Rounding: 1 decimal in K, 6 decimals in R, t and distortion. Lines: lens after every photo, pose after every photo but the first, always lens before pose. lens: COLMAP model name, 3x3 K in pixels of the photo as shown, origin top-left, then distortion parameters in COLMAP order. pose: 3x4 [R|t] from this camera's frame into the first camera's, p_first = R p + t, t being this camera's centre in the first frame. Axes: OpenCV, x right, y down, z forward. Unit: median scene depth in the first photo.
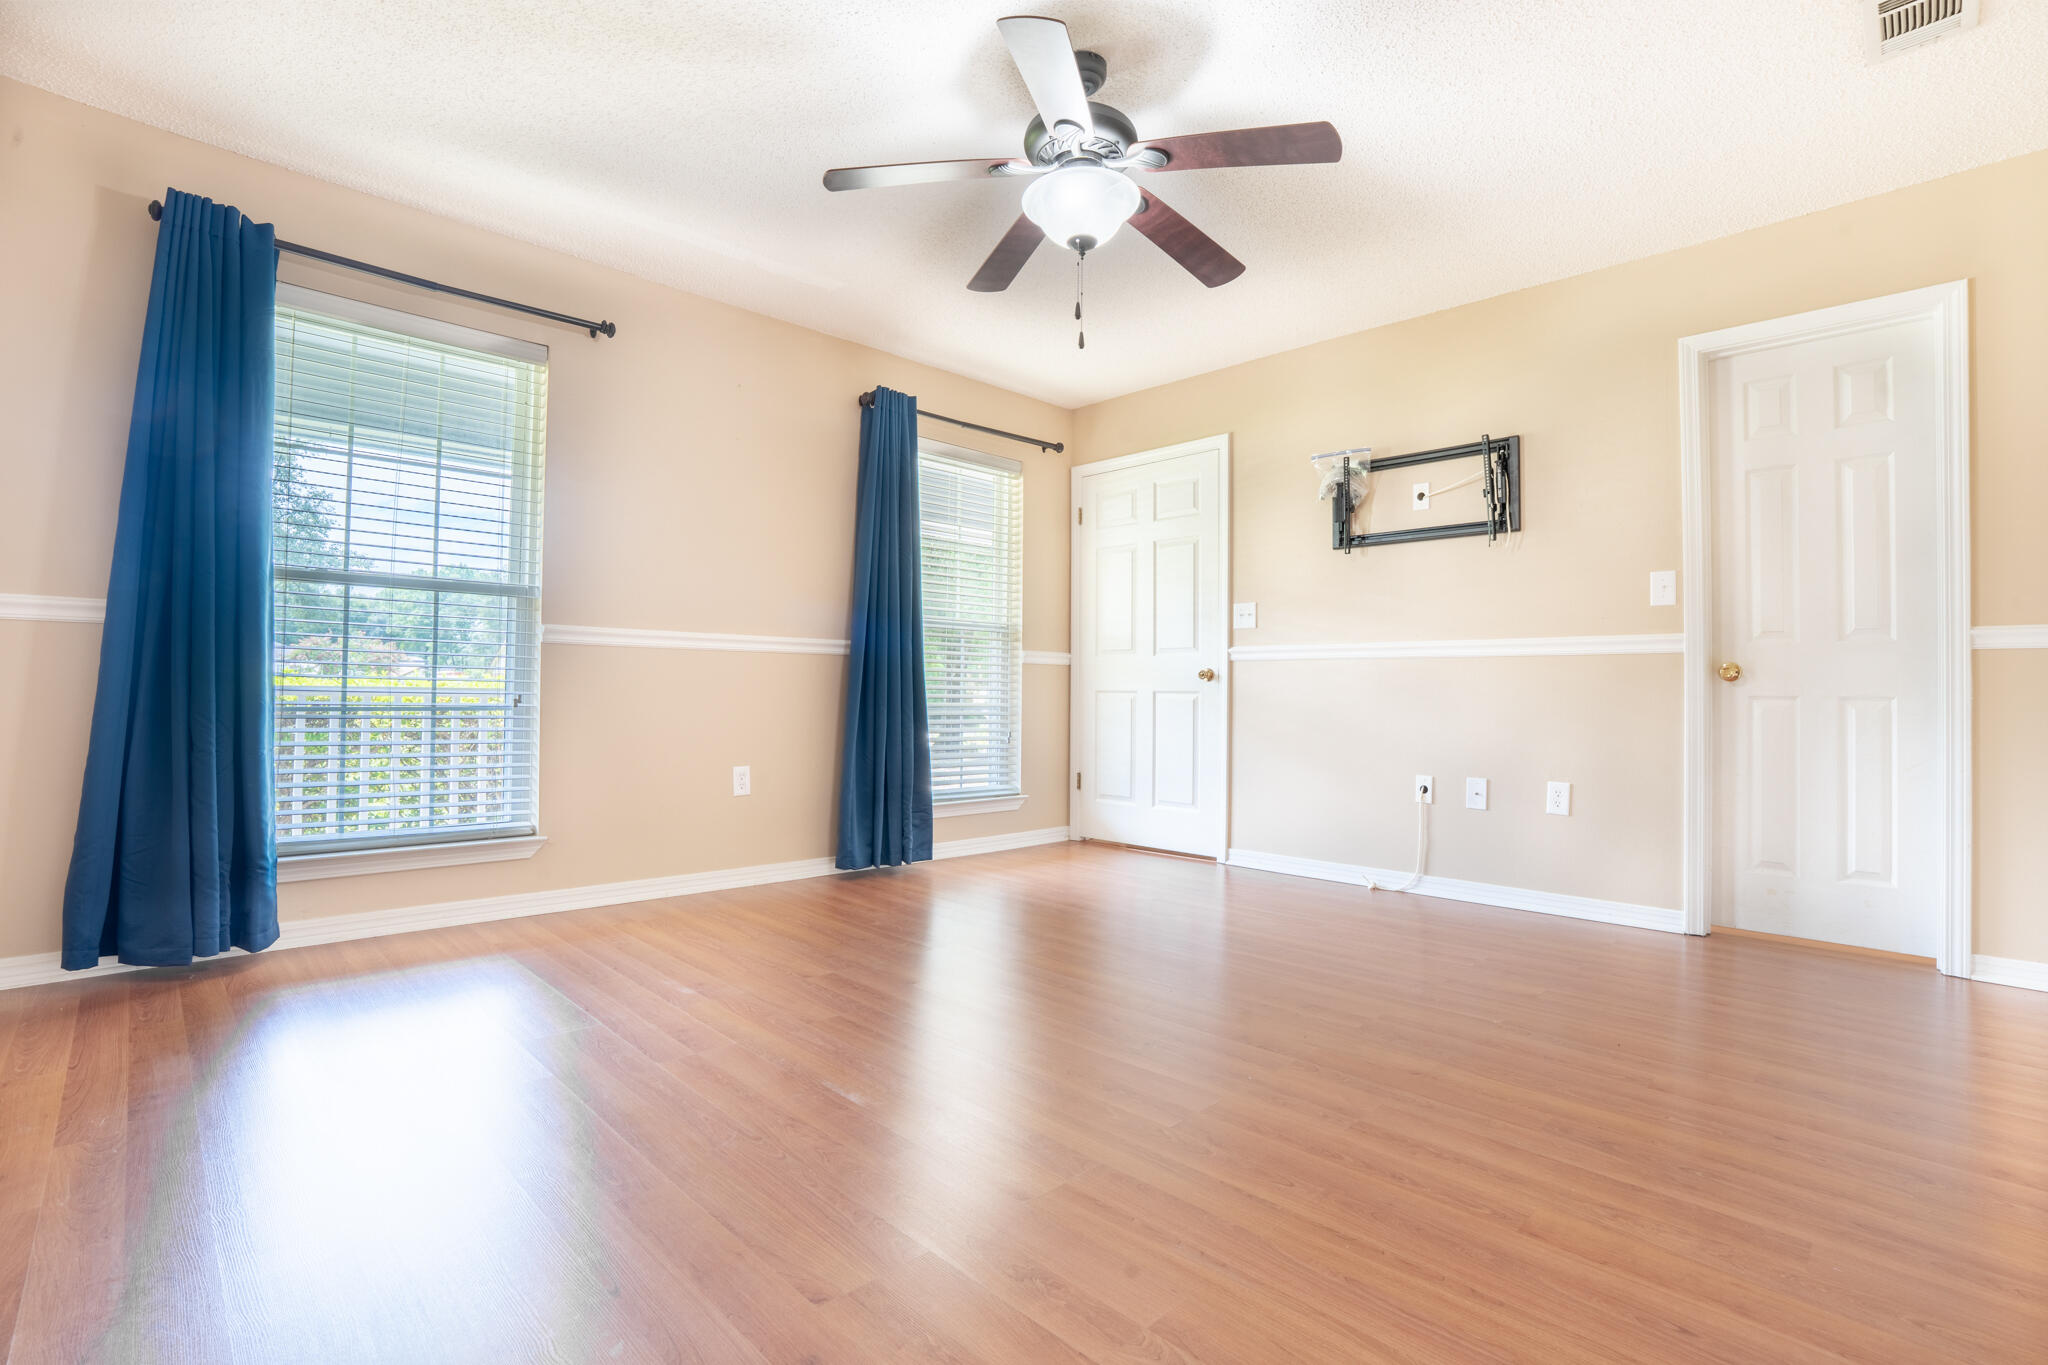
lens RADIAL K [[936.1, 0, 1034.0], [0, 936.1, 693.7], [0, 0, 1]] dist [-0.034991, 0.002347]
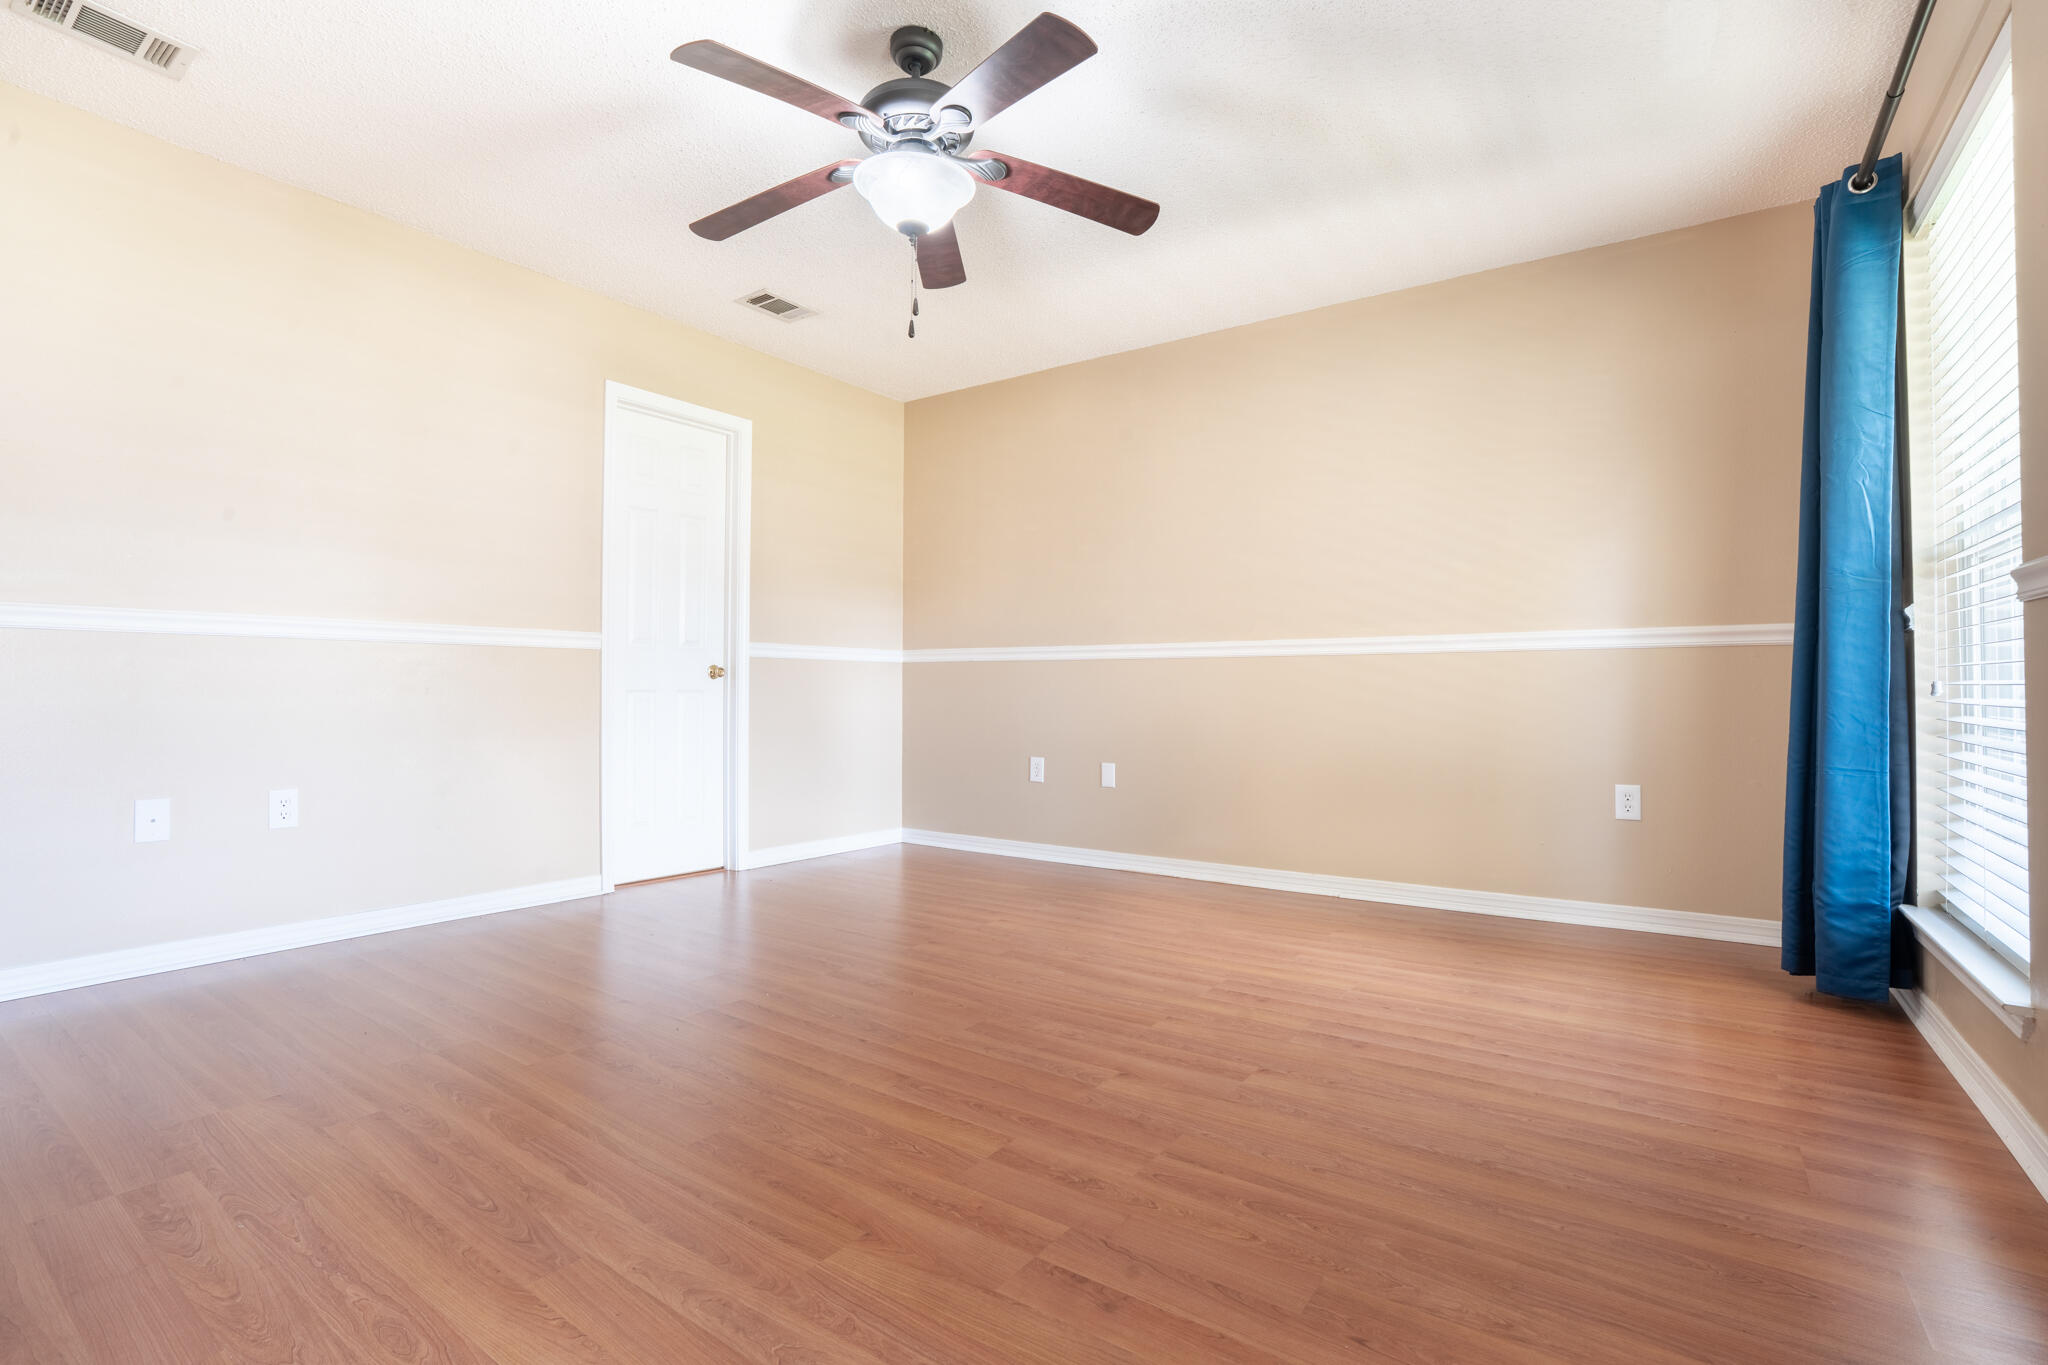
lens RADIAL K [[936.1, 0, 1019.5], [0, 936.1, 675.1], [0, 0, 1]] dist [-0.034991, 0.002347]
pose [[-0.981748, -0.008571, -0.189992, 0.086019], [-0.006724, 0.999924, -0.010361, -0.009082], [0.190067, -0.008895, -0.981731, 1.468148]]
